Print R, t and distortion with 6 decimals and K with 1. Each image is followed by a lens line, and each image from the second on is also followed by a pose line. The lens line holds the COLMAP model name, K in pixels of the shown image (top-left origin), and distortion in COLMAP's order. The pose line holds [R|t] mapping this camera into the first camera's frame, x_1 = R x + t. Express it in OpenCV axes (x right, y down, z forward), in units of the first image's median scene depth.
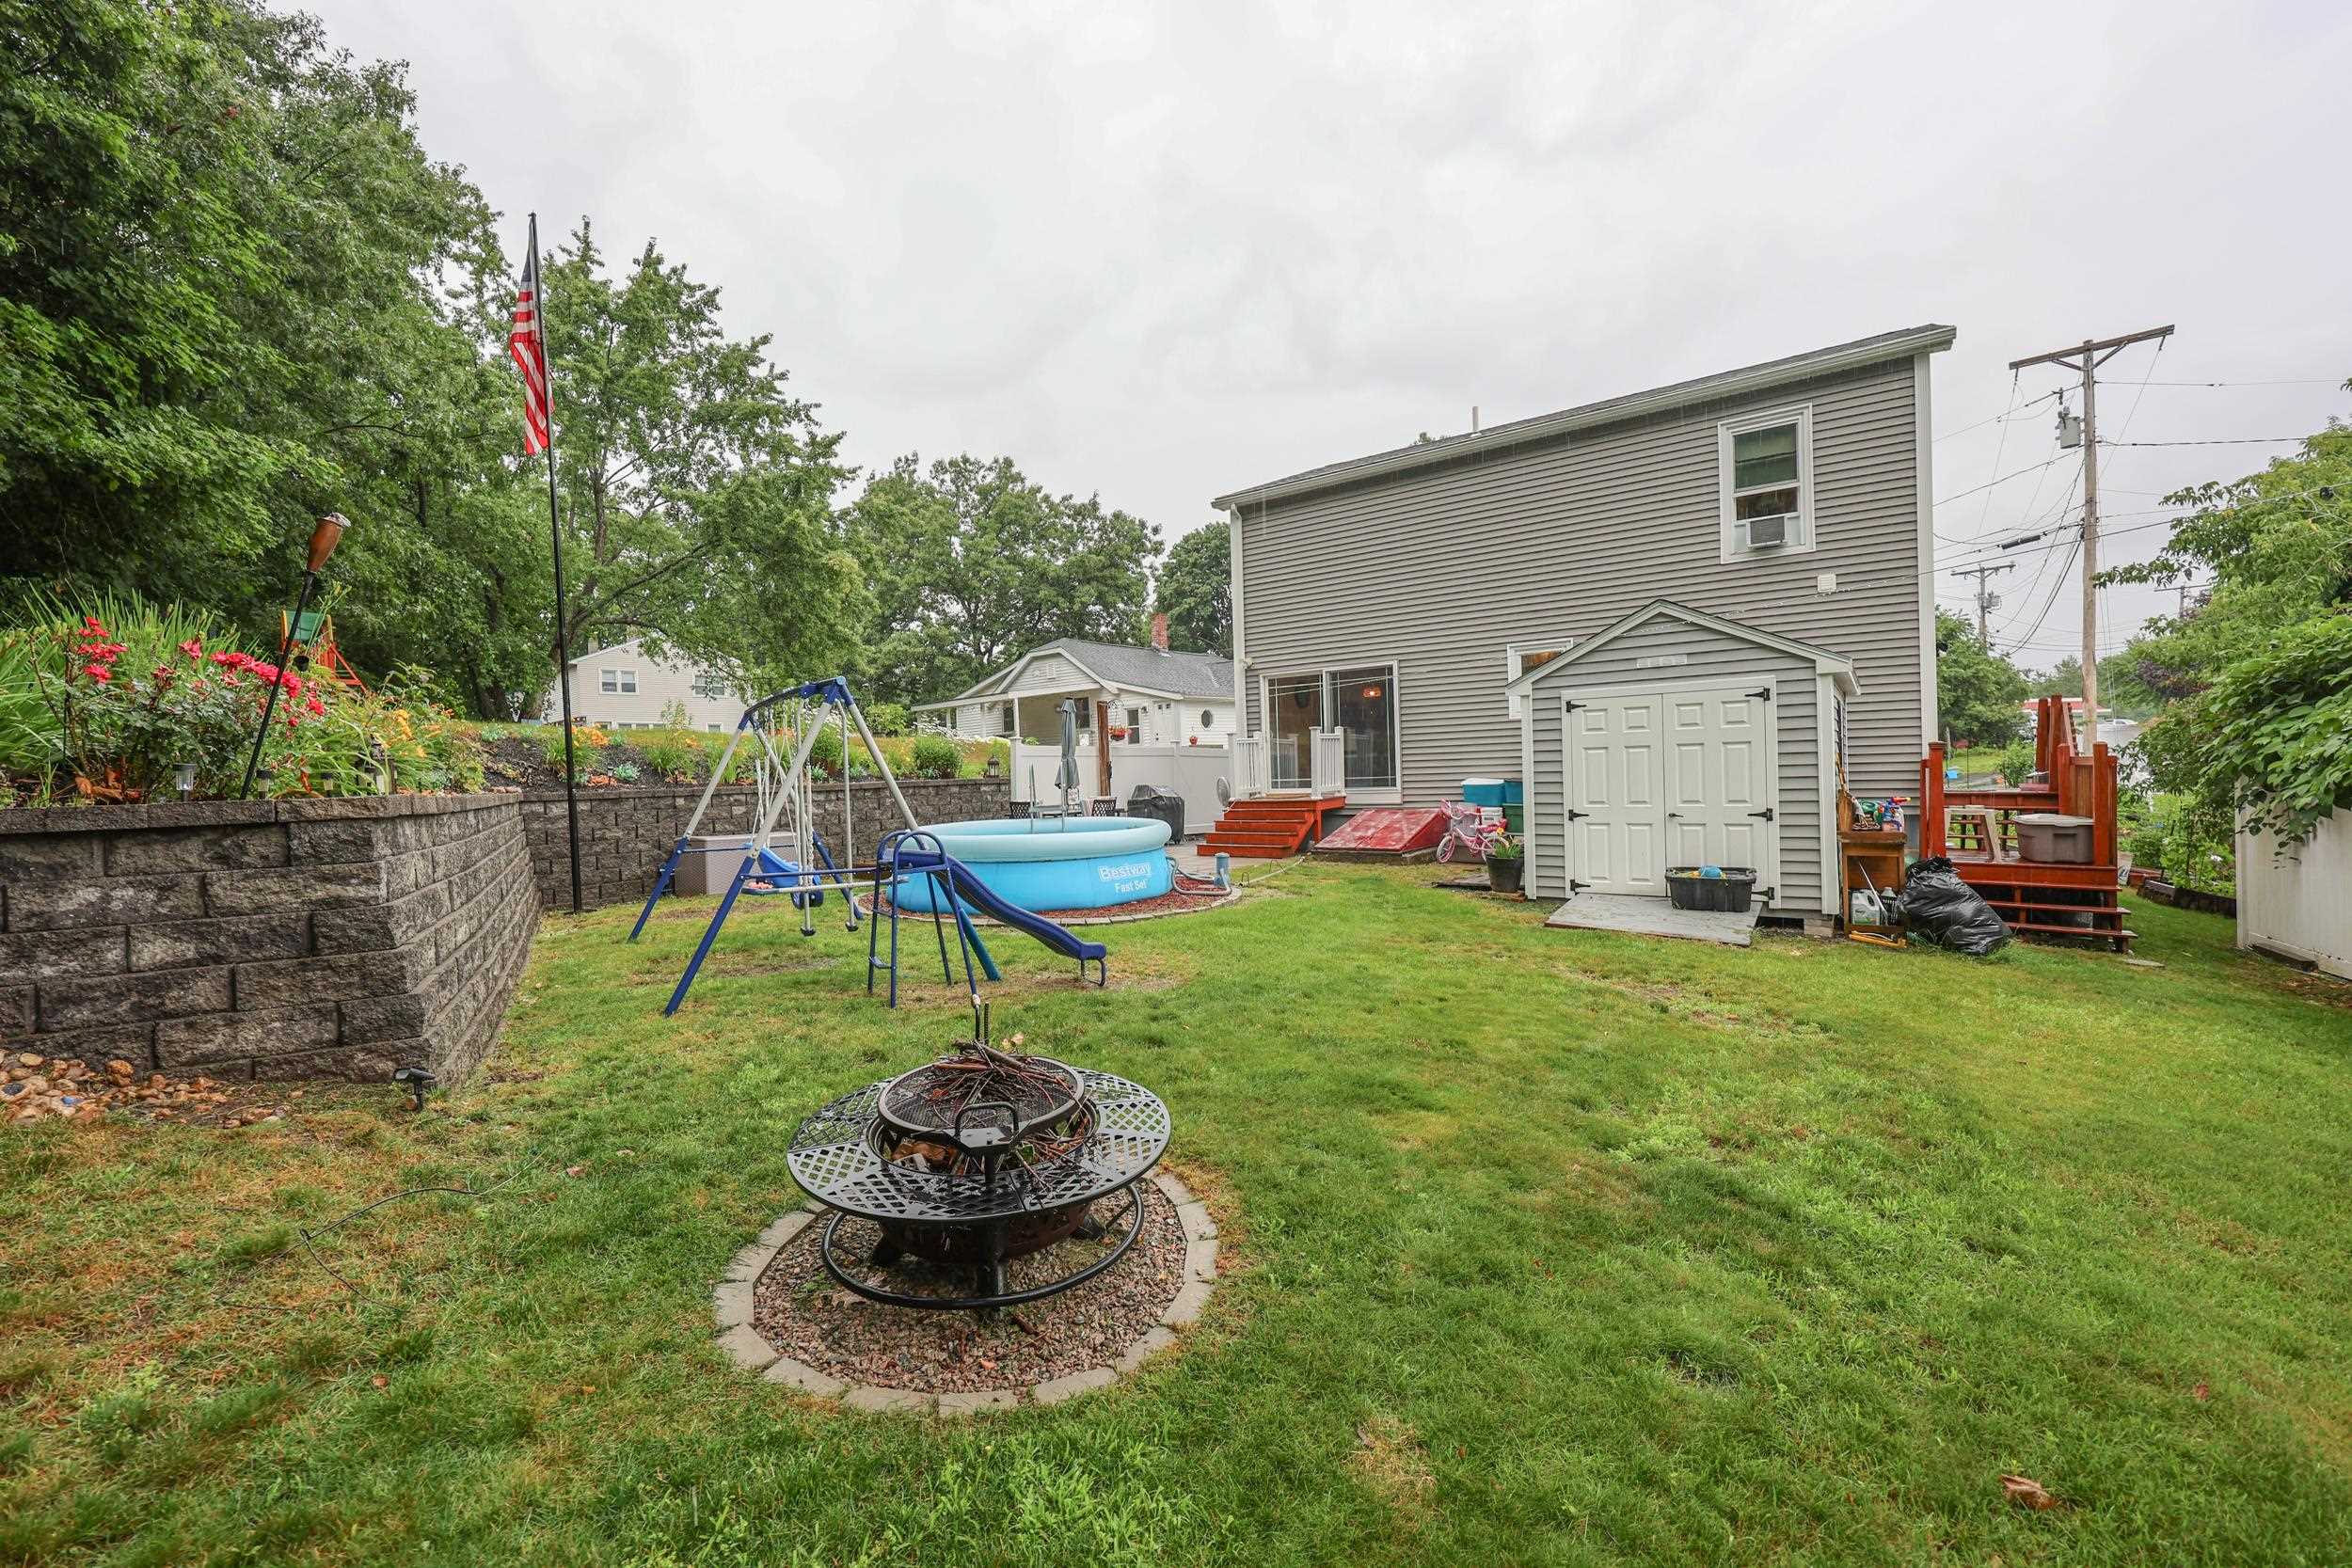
lens RADIAL K [[939.1, 0, 1204.5], [0, 939.1, 794.9], [0, 0, 1]] dist [0.006583, -0.001907]
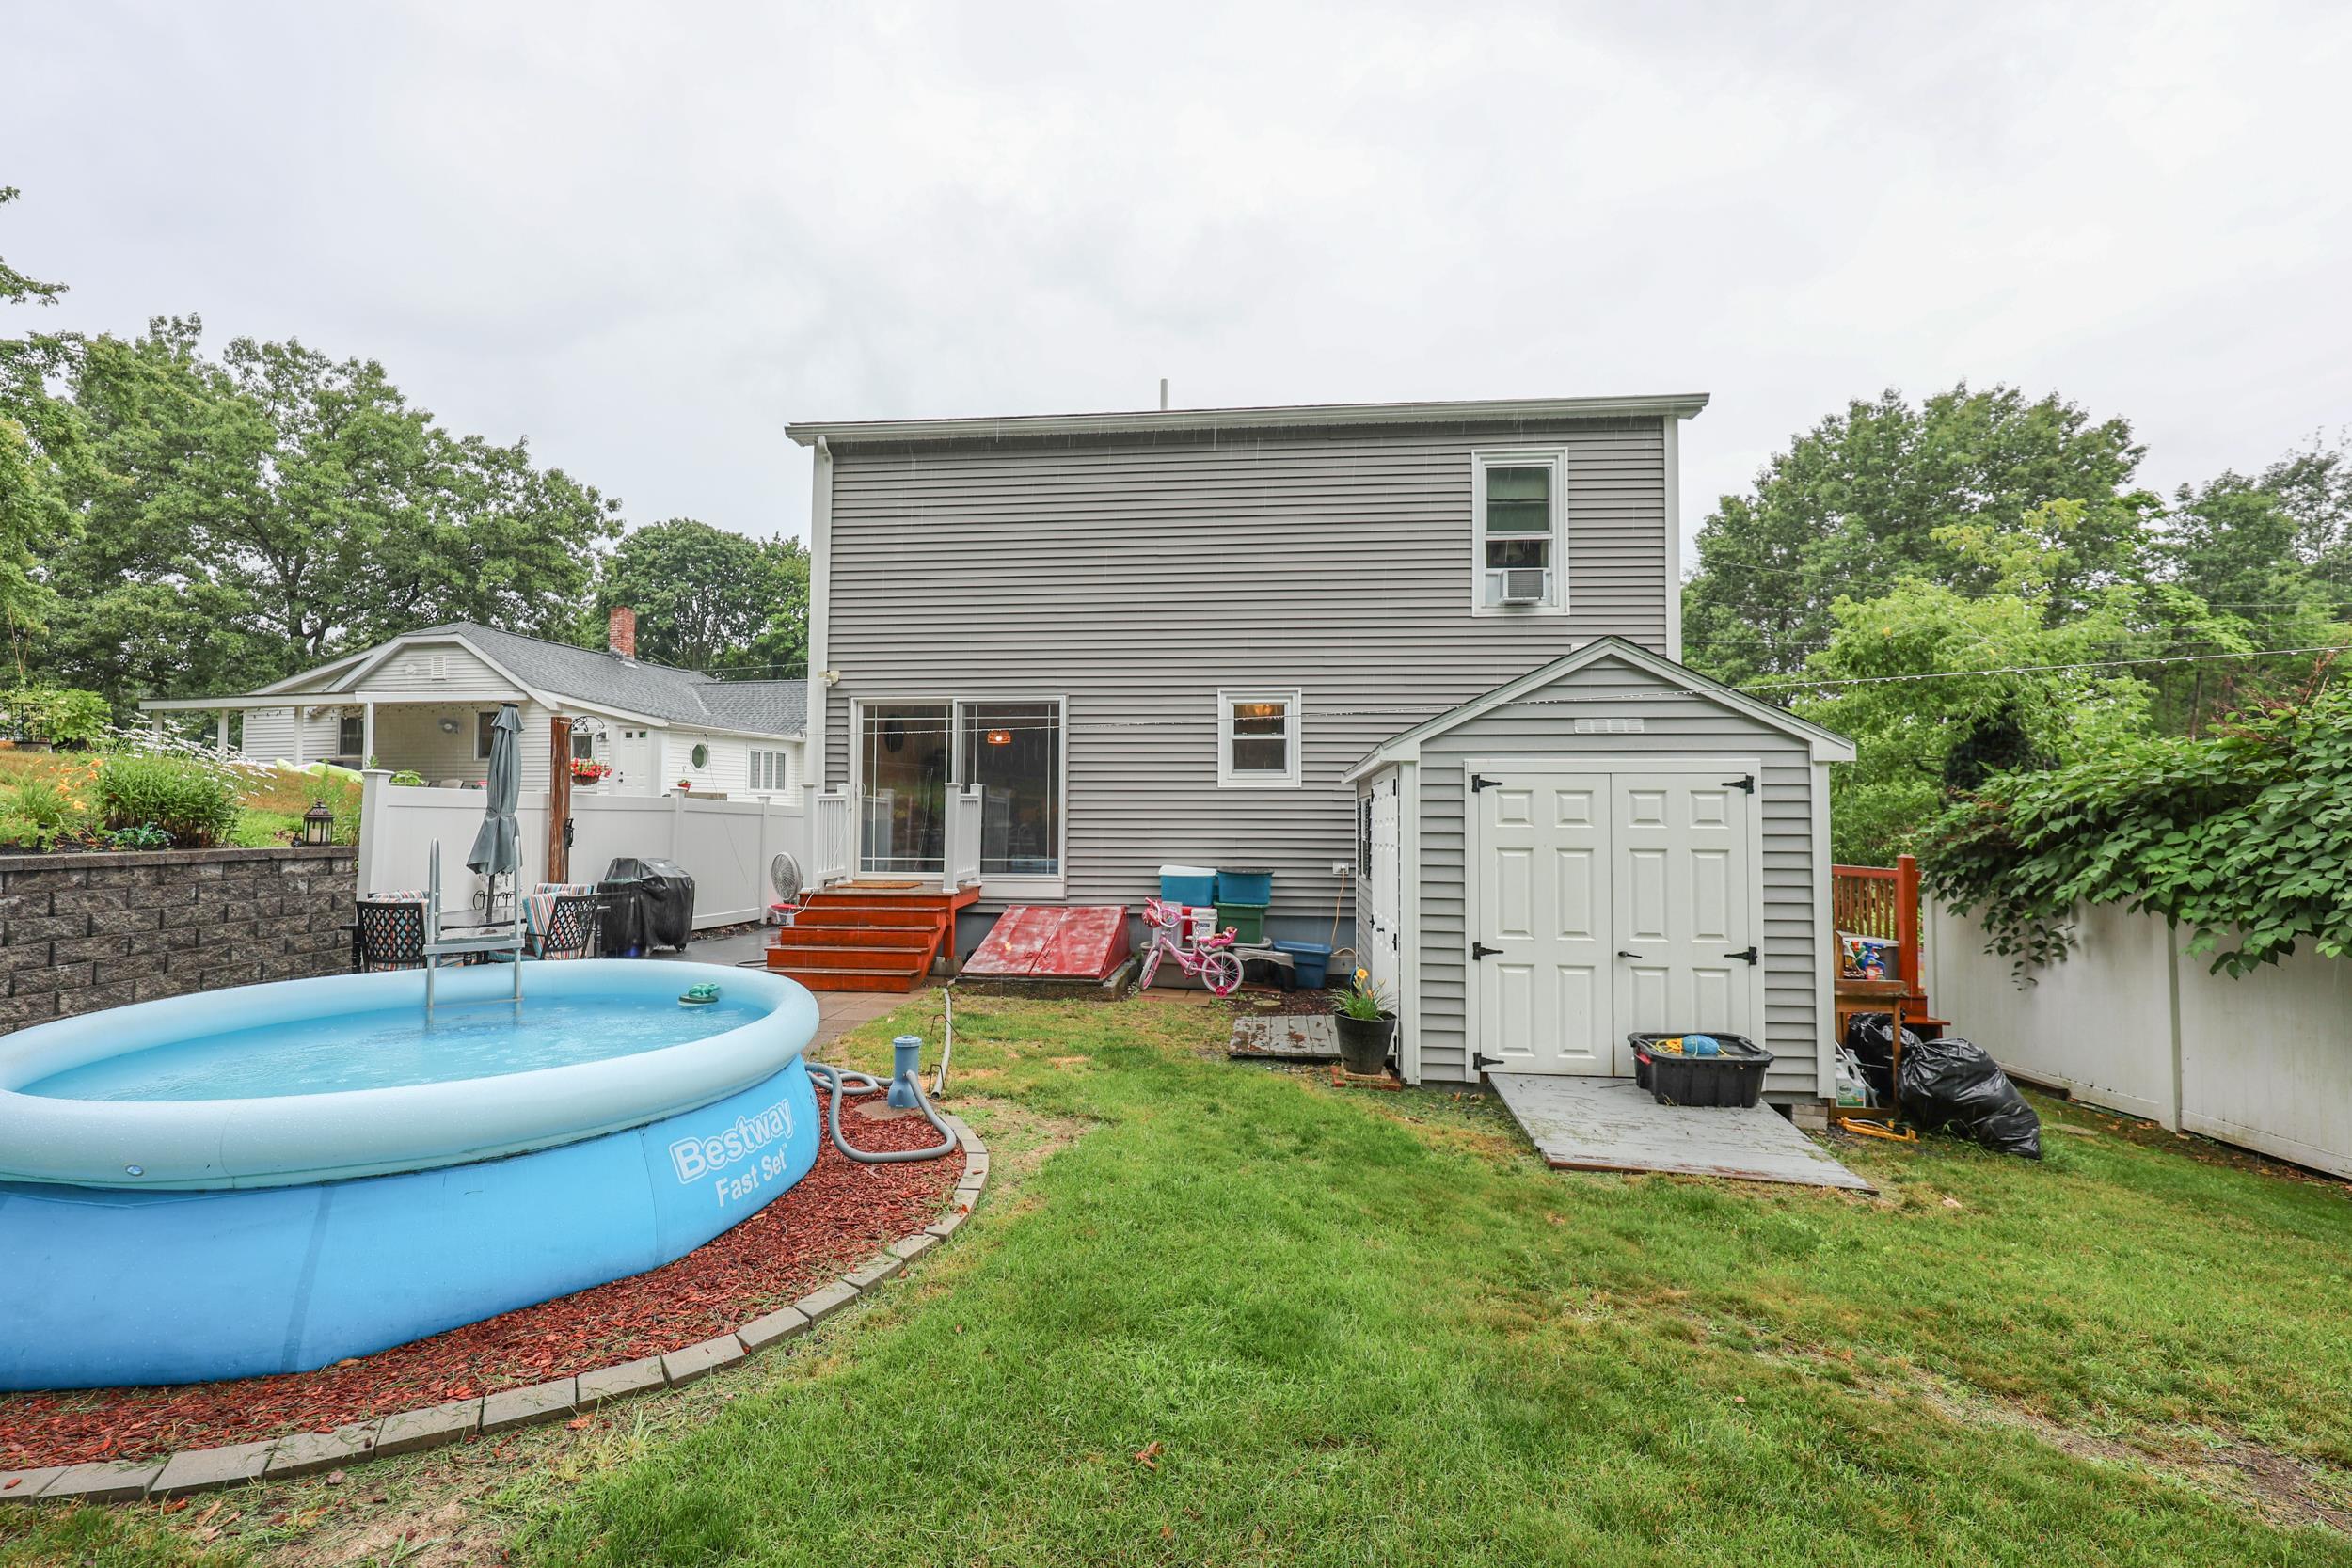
lens RADIAL K [[972.2, 0, 1164.9], [0, 972.2, 786.4], [0, 0, 1]] dist [0.002306, 0.000185]
pose [[0.877120, 0.052187, 0.477428, -0.071493], [-0.021758, 0.997376, -0.069048, -0.023843], [-0.479779, 0.050176, 0.875954, 0.298814]]
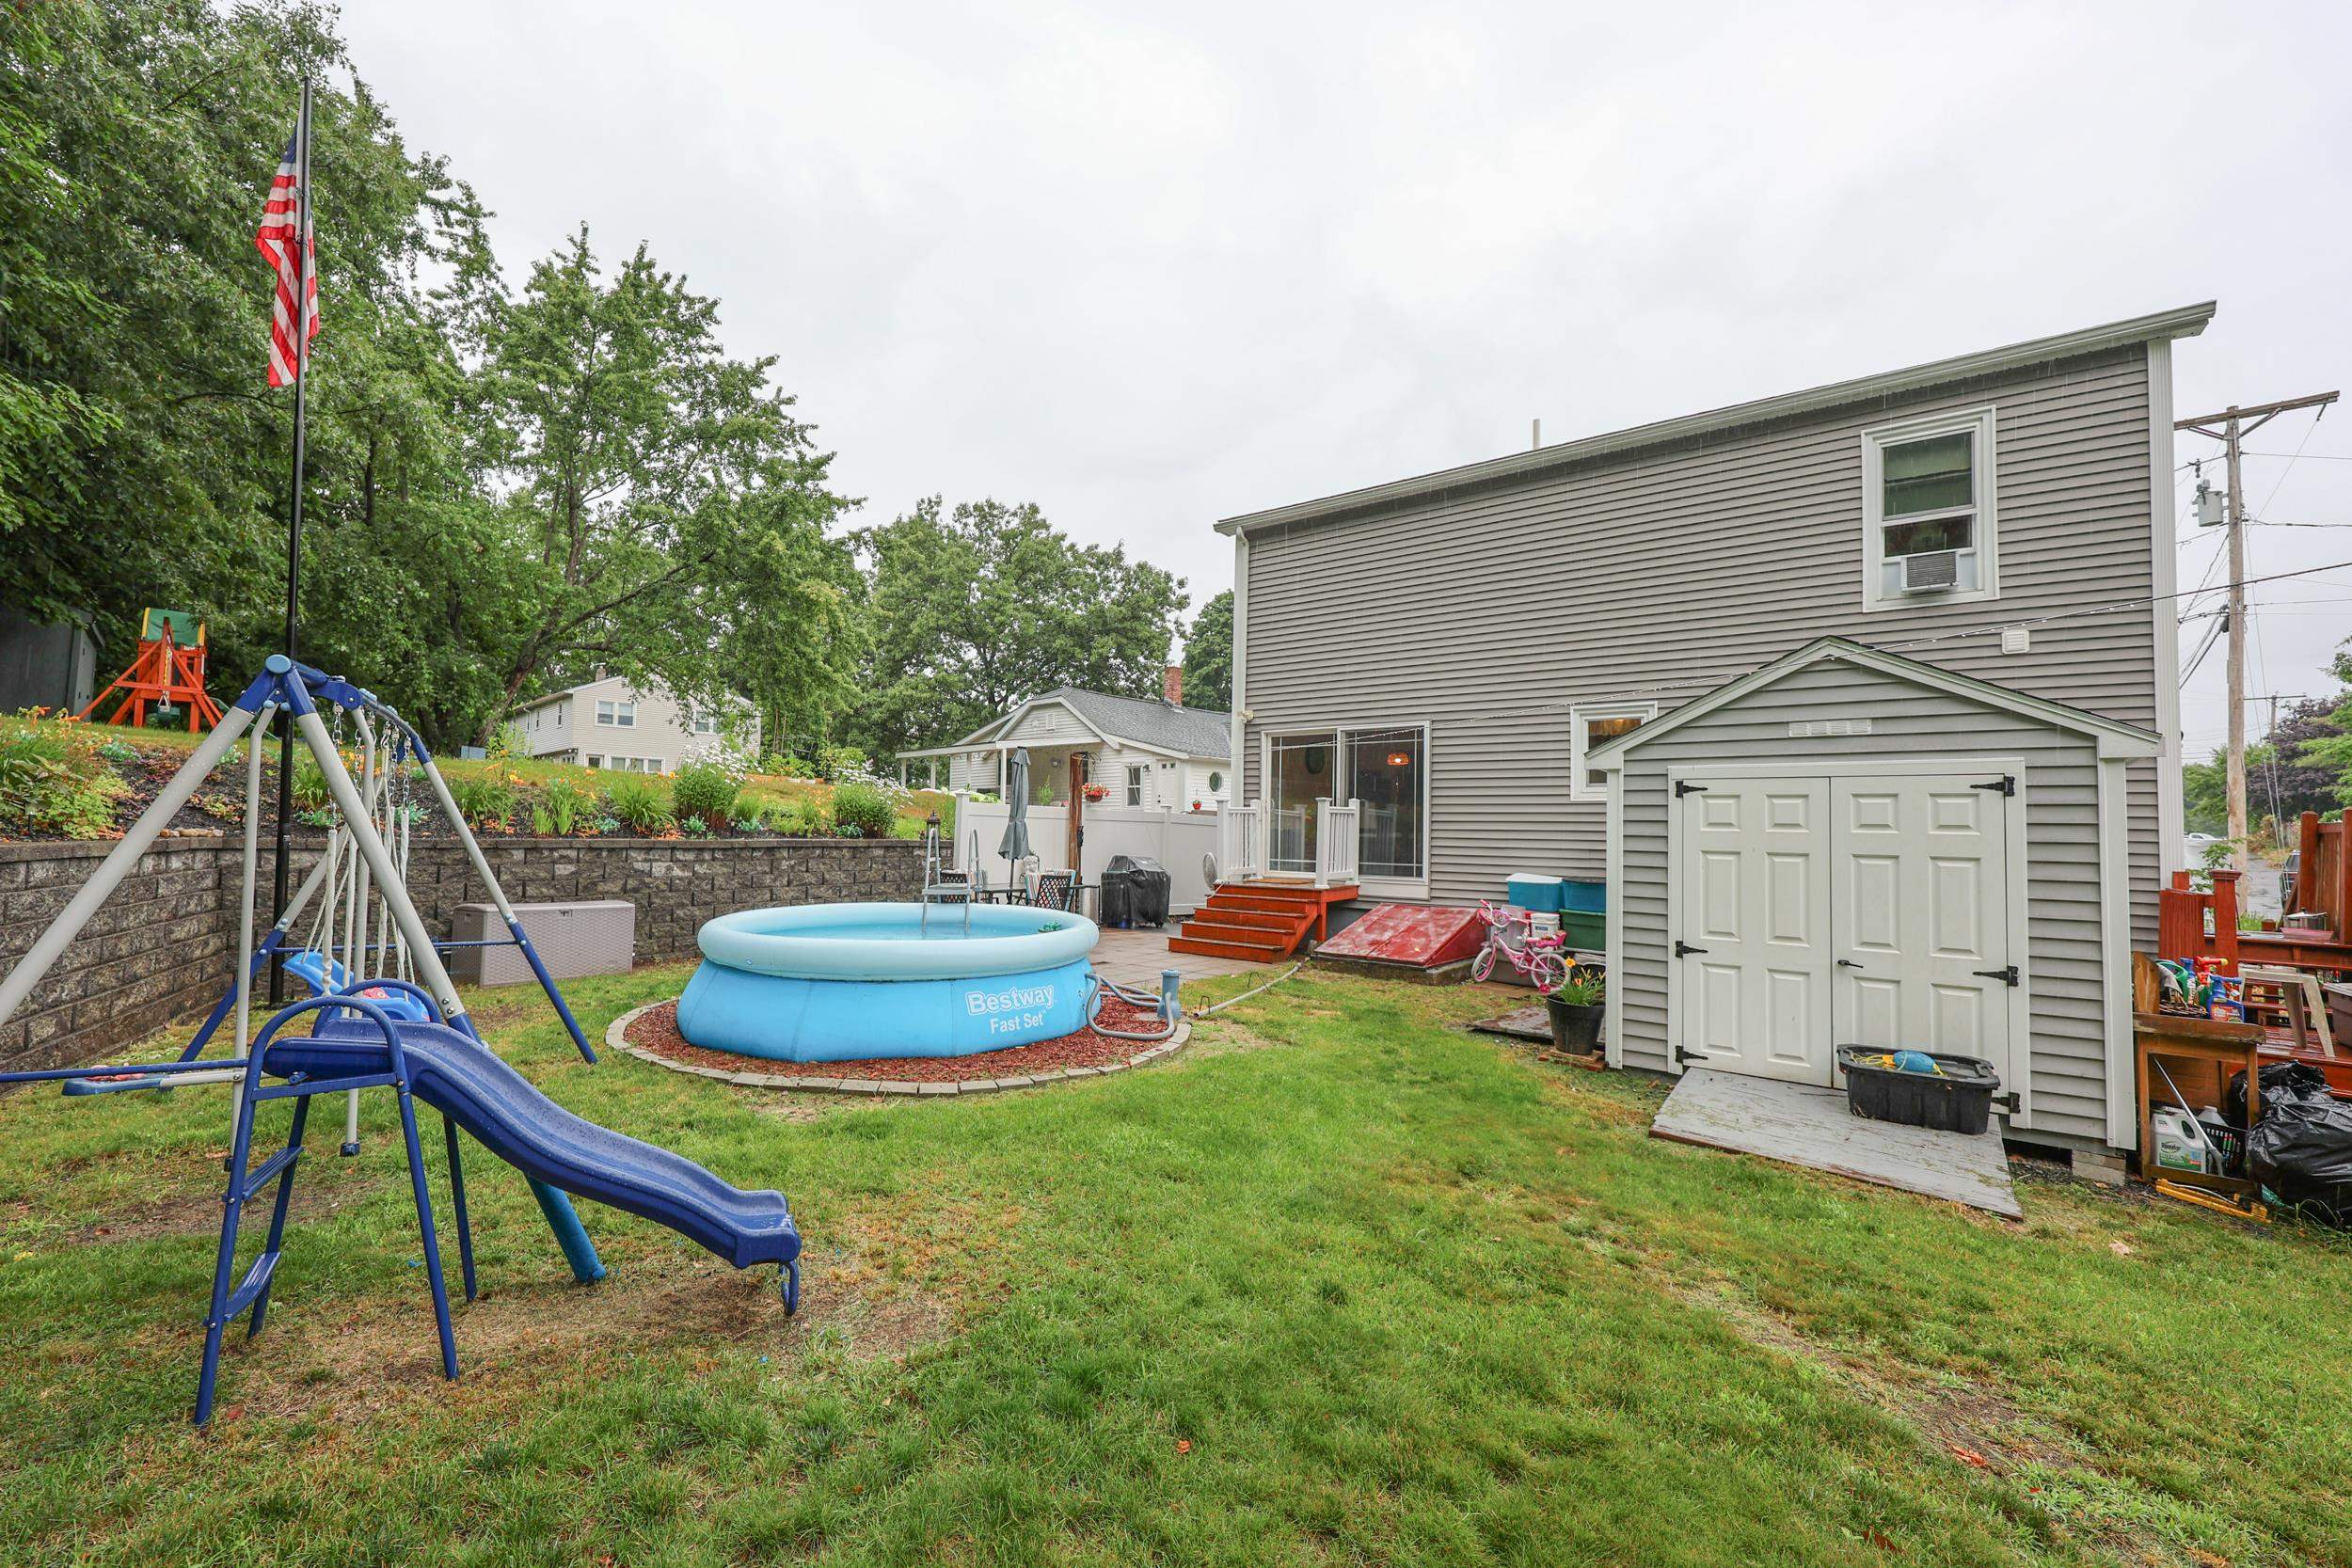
lens RADIAL K [[939.1, 0, 1192.7], [0, 939.1, 795.3], [0, 0, 1]] dist [0.006583, -0.001907]
pose [[0.997728, 0.050656, -0.044415, 0.037822], [-0.053460, 0.996491, -0.064401, -0.015689], [0.040996, 0.066629, 0.996935, 0.176926]]
